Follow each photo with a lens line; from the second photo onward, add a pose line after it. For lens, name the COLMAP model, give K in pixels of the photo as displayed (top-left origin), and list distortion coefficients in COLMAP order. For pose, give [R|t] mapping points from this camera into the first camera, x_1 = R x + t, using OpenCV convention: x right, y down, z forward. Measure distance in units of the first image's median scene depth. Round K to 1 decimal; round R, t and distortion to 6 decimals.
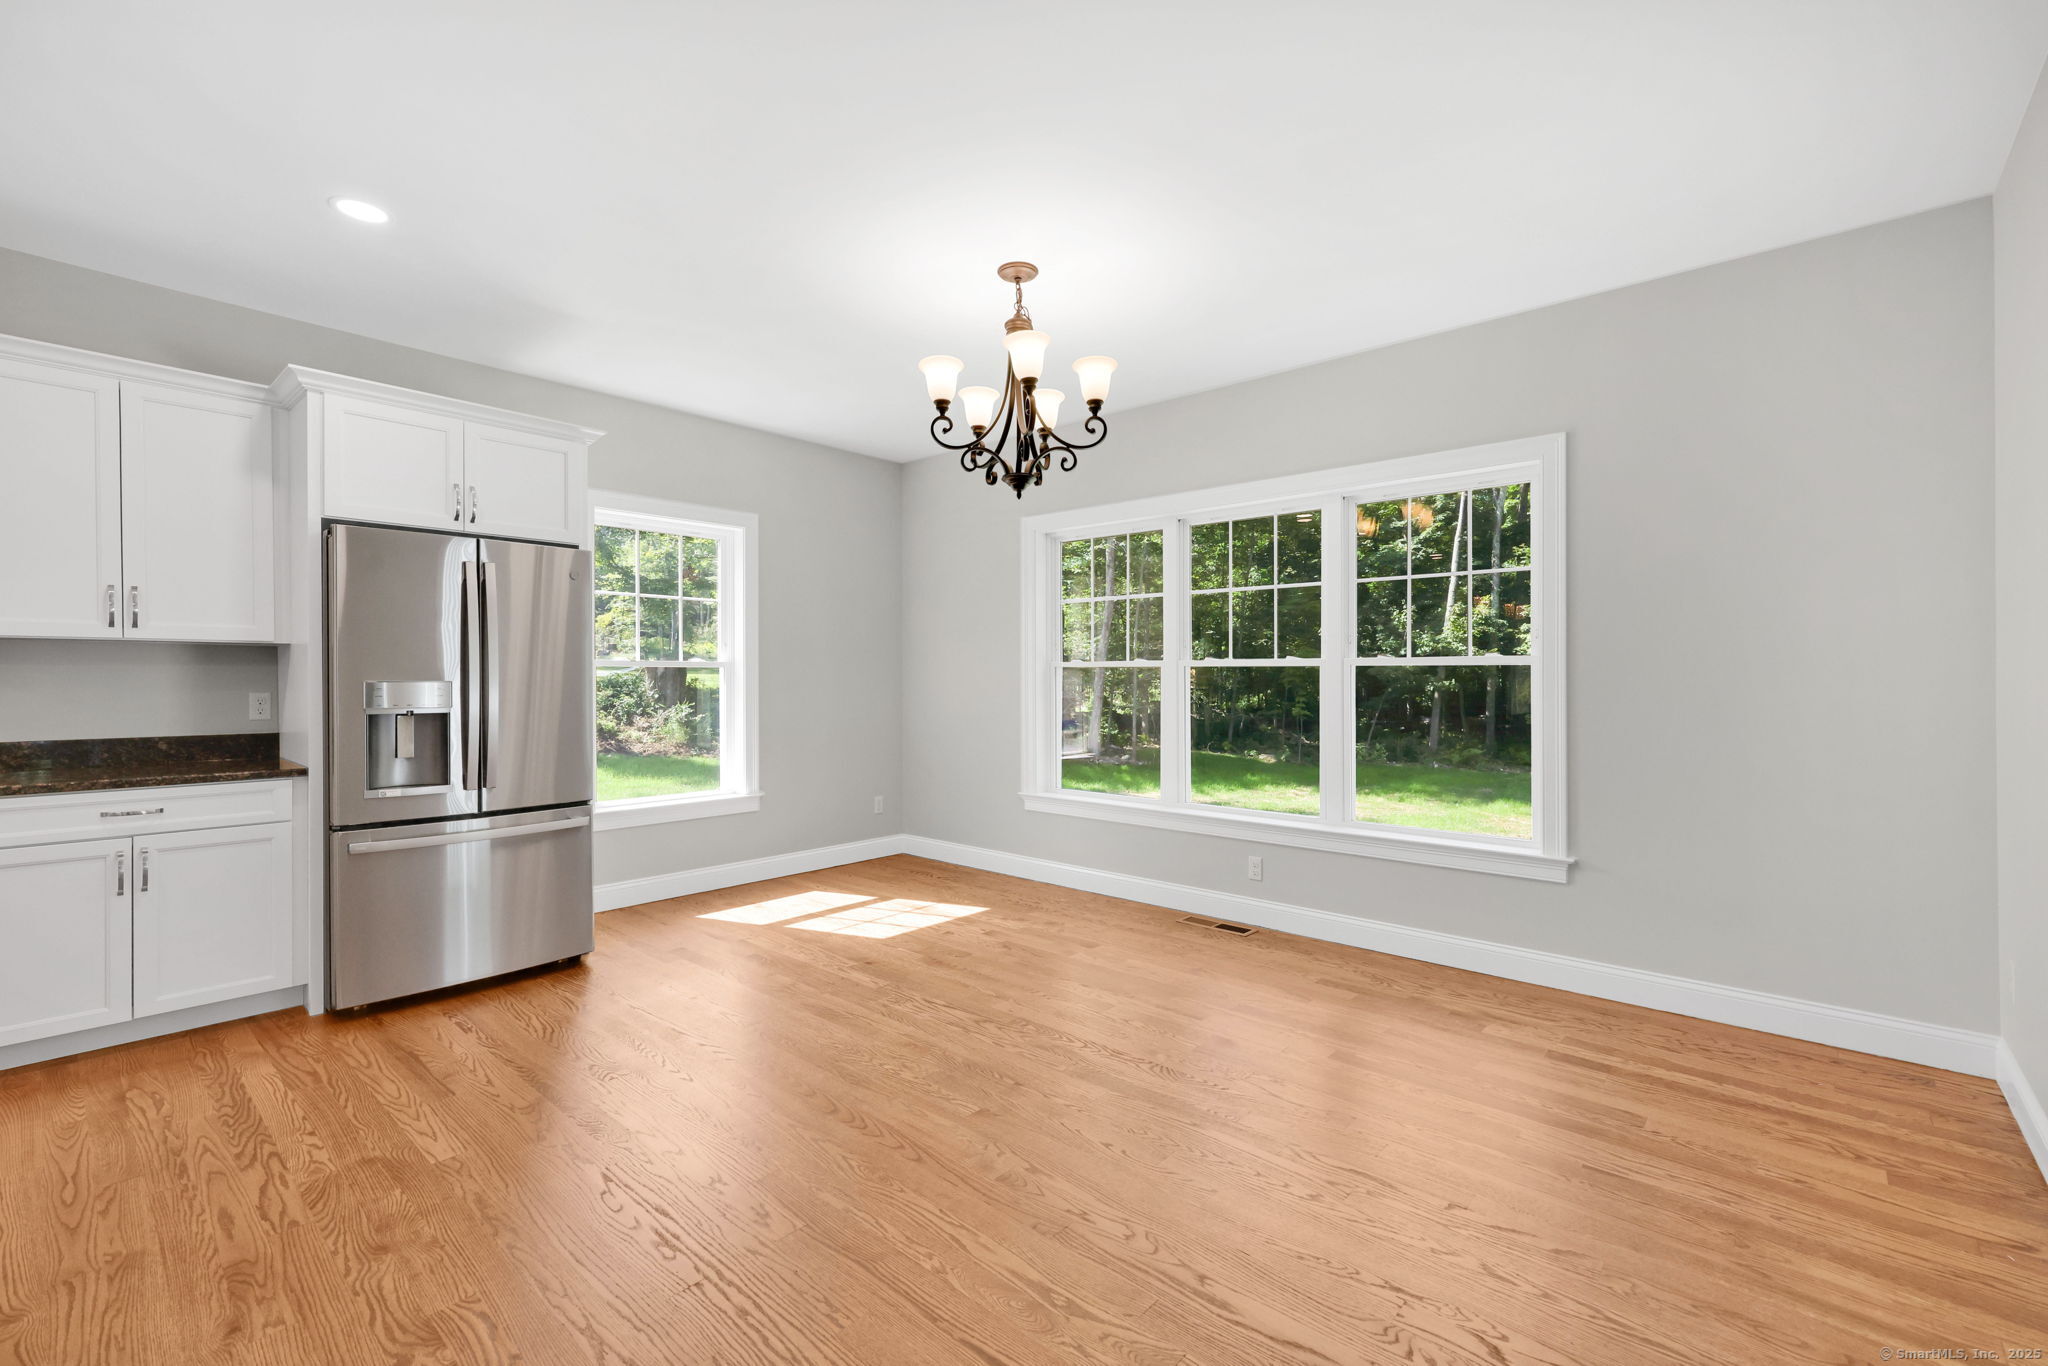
lens RADIAL K [[887.4, 0, 1004.3], [0, 887.4, 672.5], [0, 0, 1]] dist [0.000666, -0.000572]
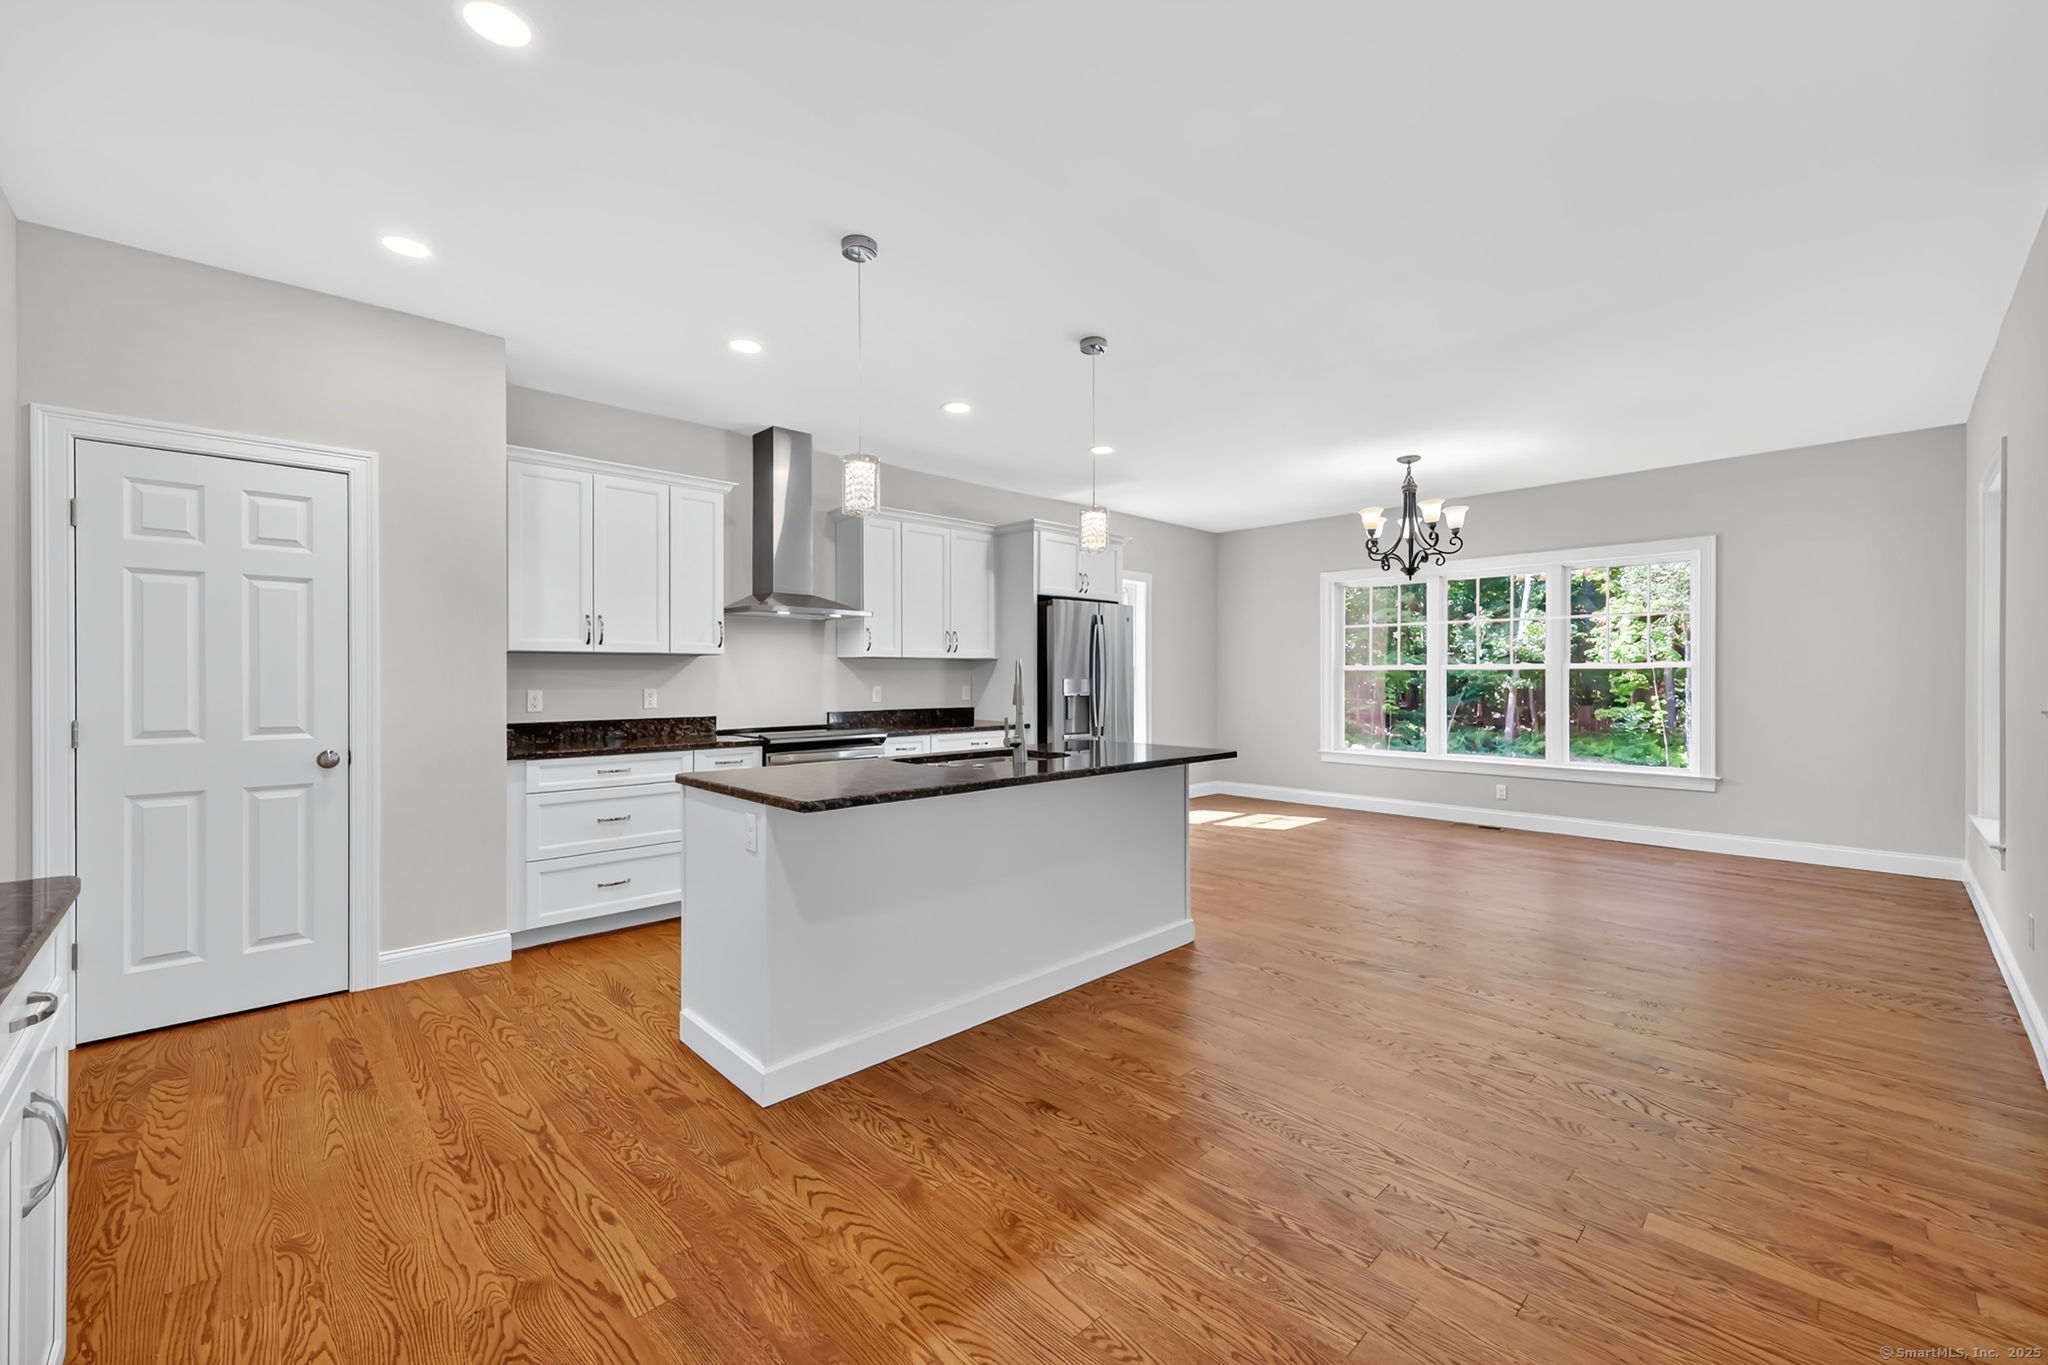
lens RADIAL K [[812.1, 0, 1008.6], [0, 812.1, 682.1], [0, 0, 1]] dist [-0.007036, -0.000034]
pose [[0.996579, -0.002067, -0.082623, -0.683826], [0.002935, 0.999942, 0.010384, -0.002351], [0.082597, -0.010591, 0.996527, -0.771476]]
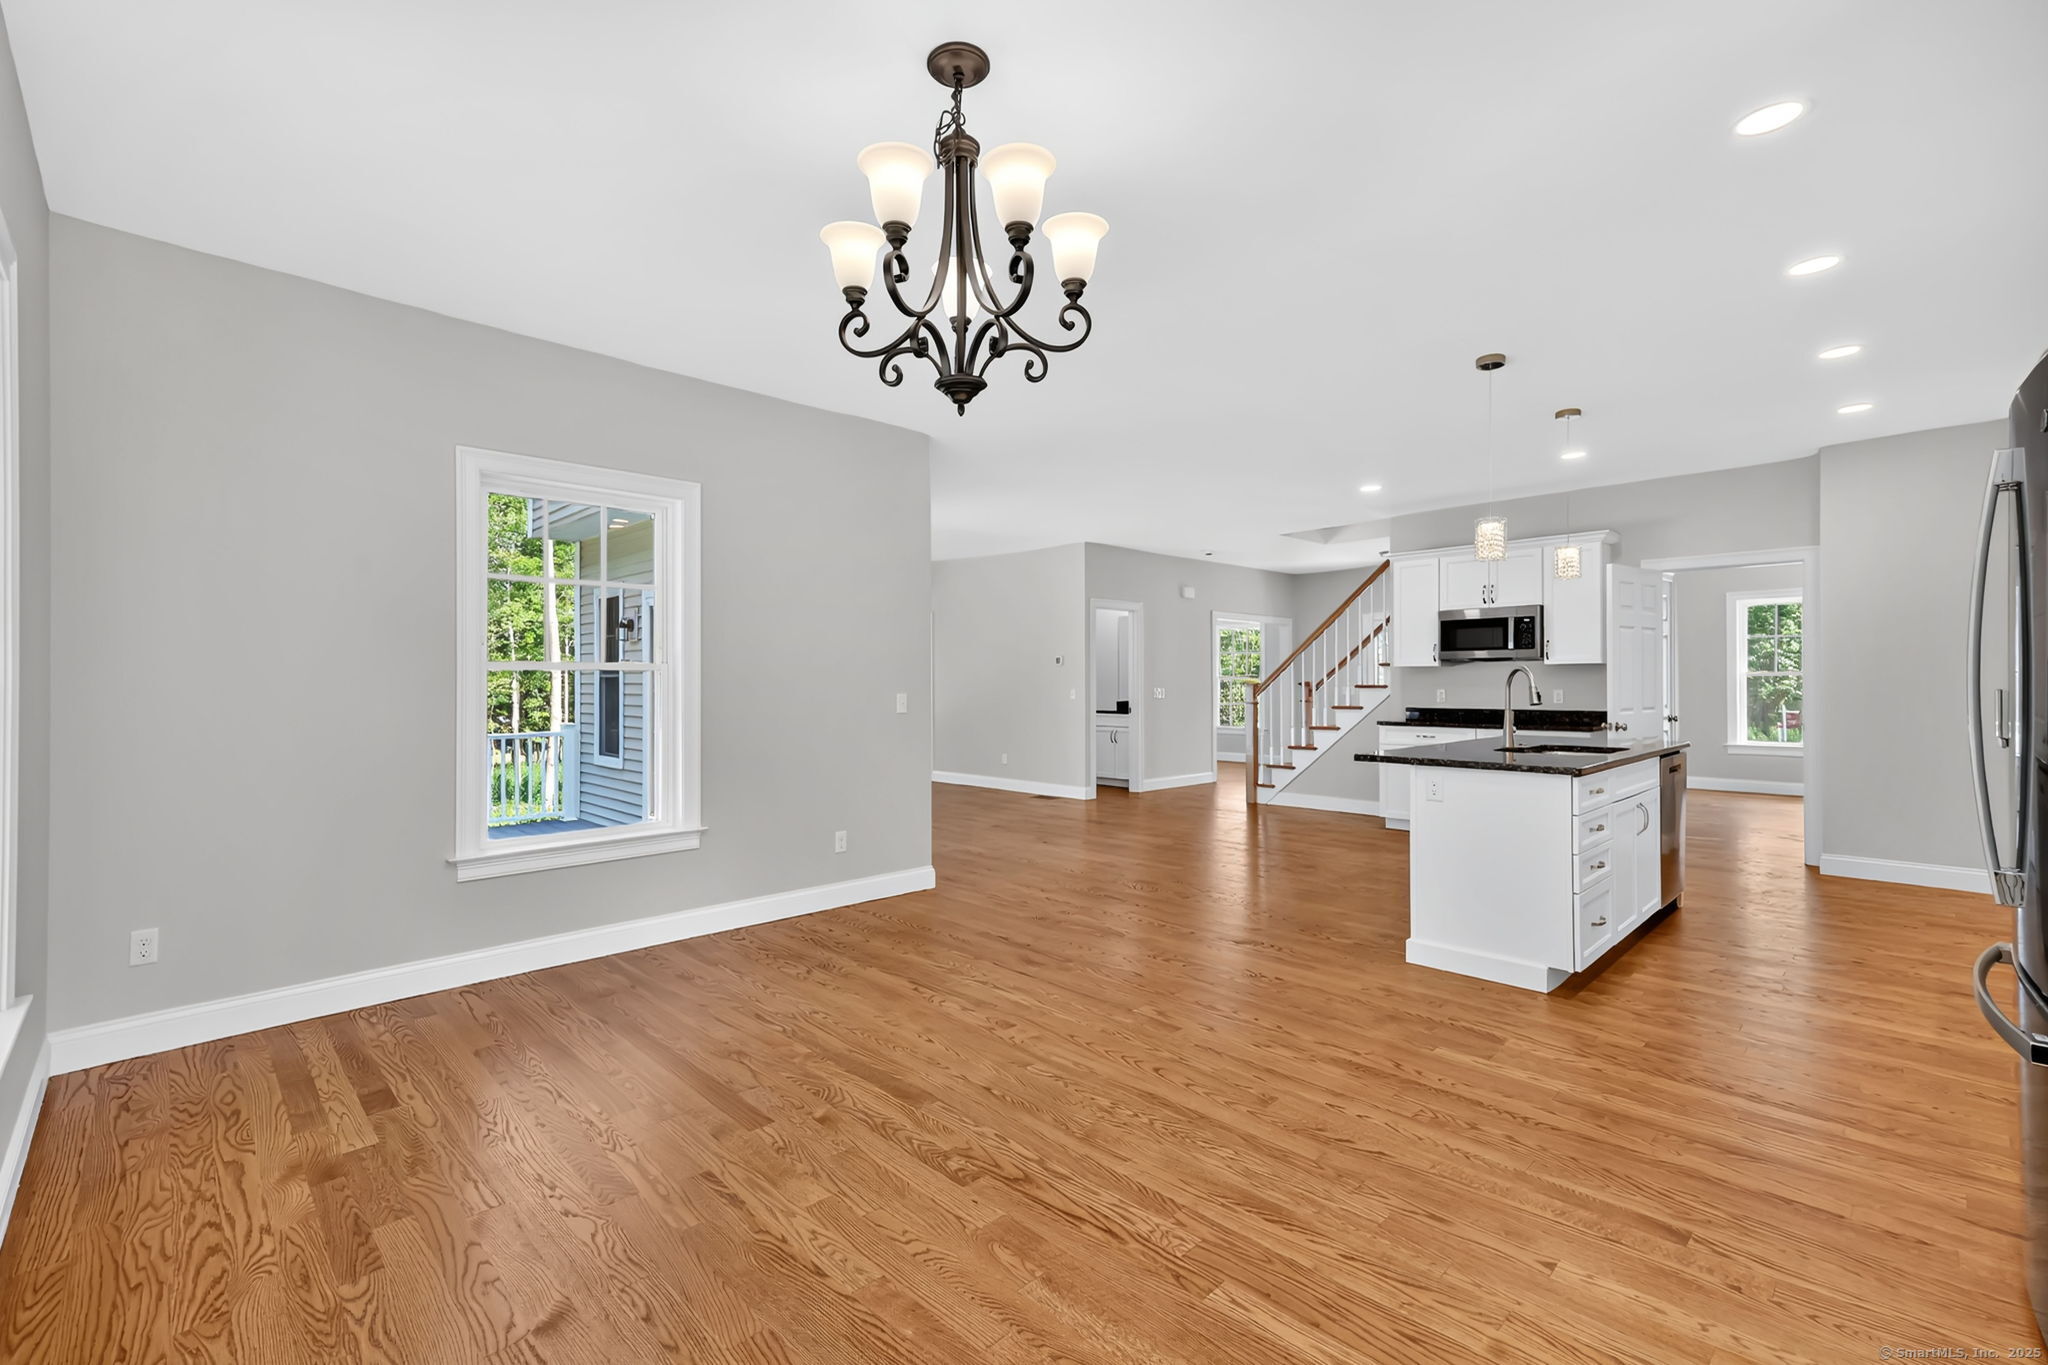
lens RADIAL K [[918.8, 0, 1016.0], [0, 918.8, 683.6], [0, 0, 1]] dist [0.007722, -0.000920]
pose [[-0.998824, 0.001825, 0.048446, -0.054753], [0.001612, 0.999989, -0.004436, 0.010734], [-0.048454, -0.004353, -0.998816, 1.661580]]
